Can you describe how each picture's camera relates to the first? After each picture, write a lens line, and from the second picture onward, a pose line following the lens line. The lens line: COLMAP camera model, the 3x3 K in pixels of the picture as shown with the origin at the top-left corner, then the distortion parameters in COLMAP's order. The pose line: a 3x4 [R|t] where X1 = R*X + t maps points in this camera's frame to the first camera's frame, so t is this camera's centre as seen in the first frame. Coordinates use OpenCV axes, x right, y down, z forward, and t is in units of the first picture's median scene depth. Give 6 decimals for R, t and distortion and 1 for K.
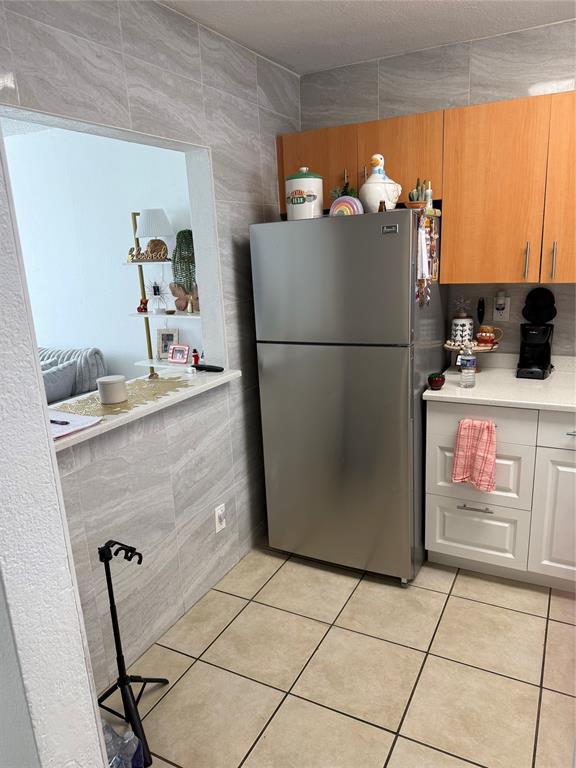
lens RADIAL K [[540.5, 0, 291.2], [0, 540.5, 385.2], [0, 0, 1]] dist [0.016459, -0.024660]
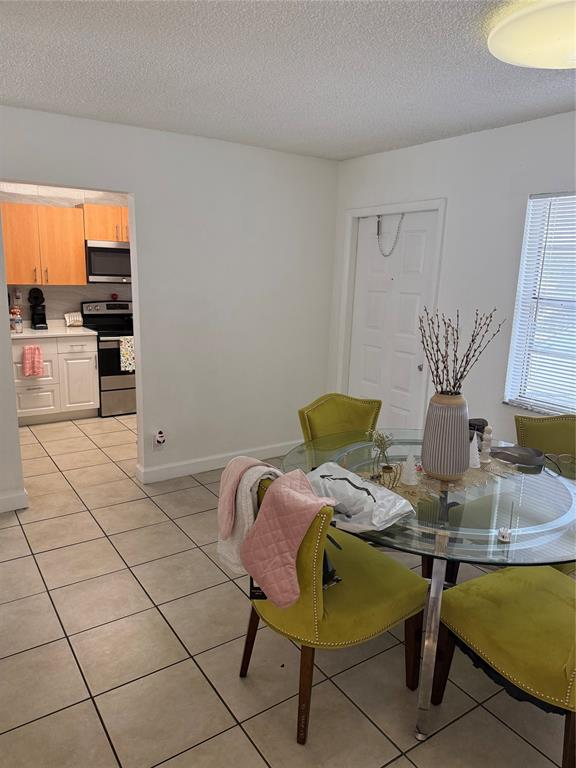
lens RADIAL K [[540.5, 0, 283.9], [0, 540.5, 382.7], [0, 0, 1]] dist [0.016459, -0.024660]
pose [[0.468780, -0.129716, 0.873738, -1.118051], [0.171321, 0.983727, 0.054127, 0.268567], [-0.866541, 0.124316, 0.483375, -0.936218]]
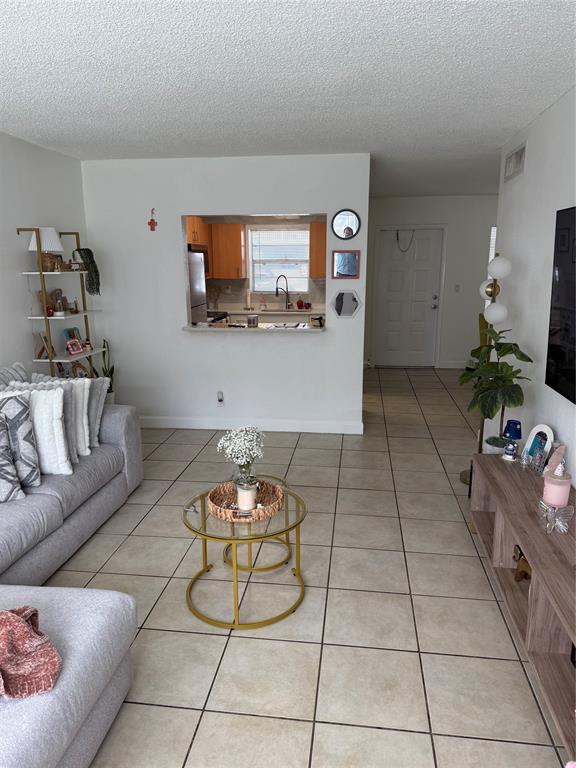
lens RADIAL K [[540.5, 0, 287.9], [0, 540.5, 385.2], [0, 0, 1]] dist [0.016459, -0.024660]
pose [[-0.339334, -0.163324, 0.926379, -2.369578], [0.261377, 0.929659, 0.259646, -0.278678], [-0.903623, 0.330241, -0.272776, 1.437966]]
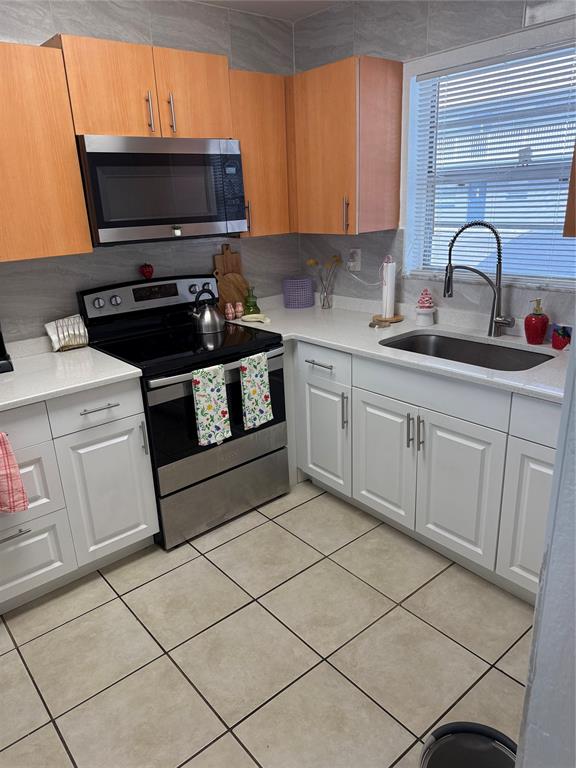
lens RADIAL K [[540.5, 0, 274.9], [0, 540.5, 386.5], [0, 0, 1]] dist [0.016459, -0.024660]
pose [[0.395392, -0.276470, 0.875916, -0.172839], [0.260119, 0.948289, 0.181894, -0.039834], [-0.880910, 0.155923, 0.446861, 0.236652]]
